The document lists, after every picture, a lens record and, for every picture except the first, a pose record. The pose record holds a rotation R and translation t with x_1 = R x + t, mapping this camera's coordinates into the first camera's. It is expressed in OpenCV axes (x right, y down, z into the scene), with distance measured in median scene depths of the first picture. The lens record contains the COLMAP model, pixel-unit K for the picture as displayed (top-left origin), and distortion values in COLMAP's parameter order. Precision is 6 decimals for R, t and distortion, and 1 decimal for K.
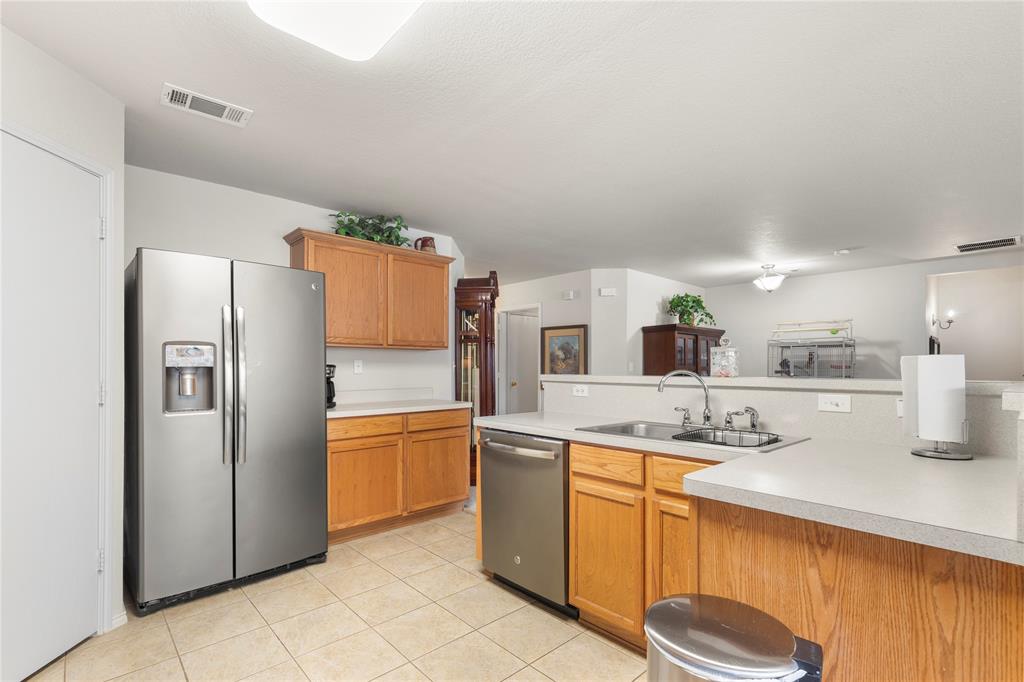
lens RADIAL K [[469.6, 0, 508.3], [0, 469.6, 361.6], [0, 0, 1]] dist [0.003360, 0.000742]
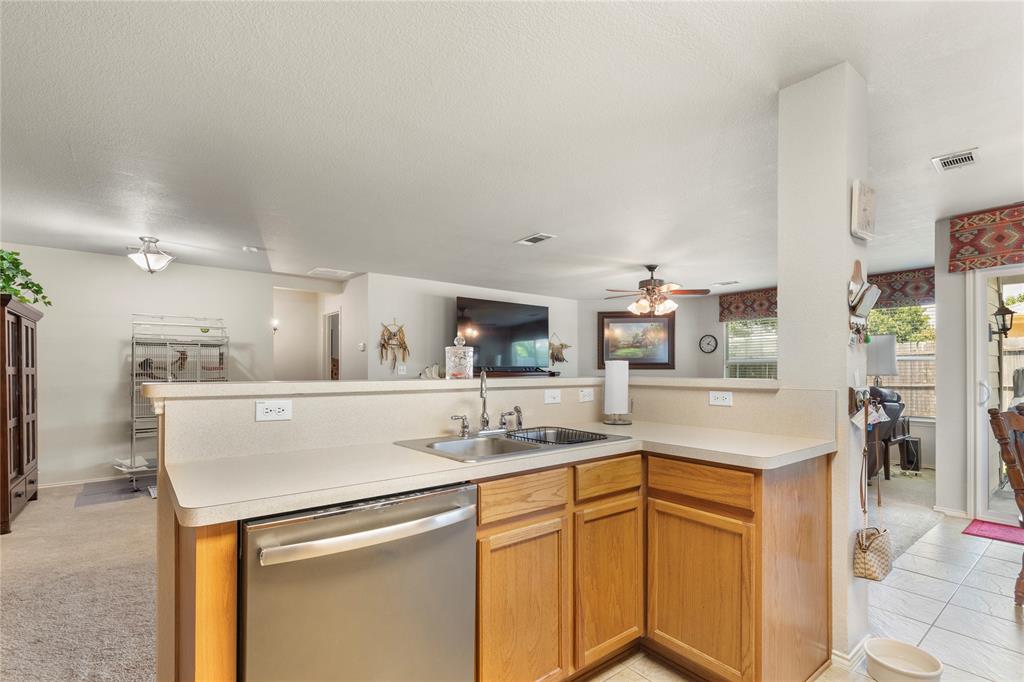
lens RADIAL K [[474.4, 0, 510.6], [0, 474.4, 371.8], [0, 0, 1]] dist [0.004339, 0.000483]
pose [[0.074491, -0.008014, 0.997189, -0.442948], [-0.010902, 0.999901, 0.008850, 0.009148], [-0.997162, -0.011531, 0.074396, 0.764871]]
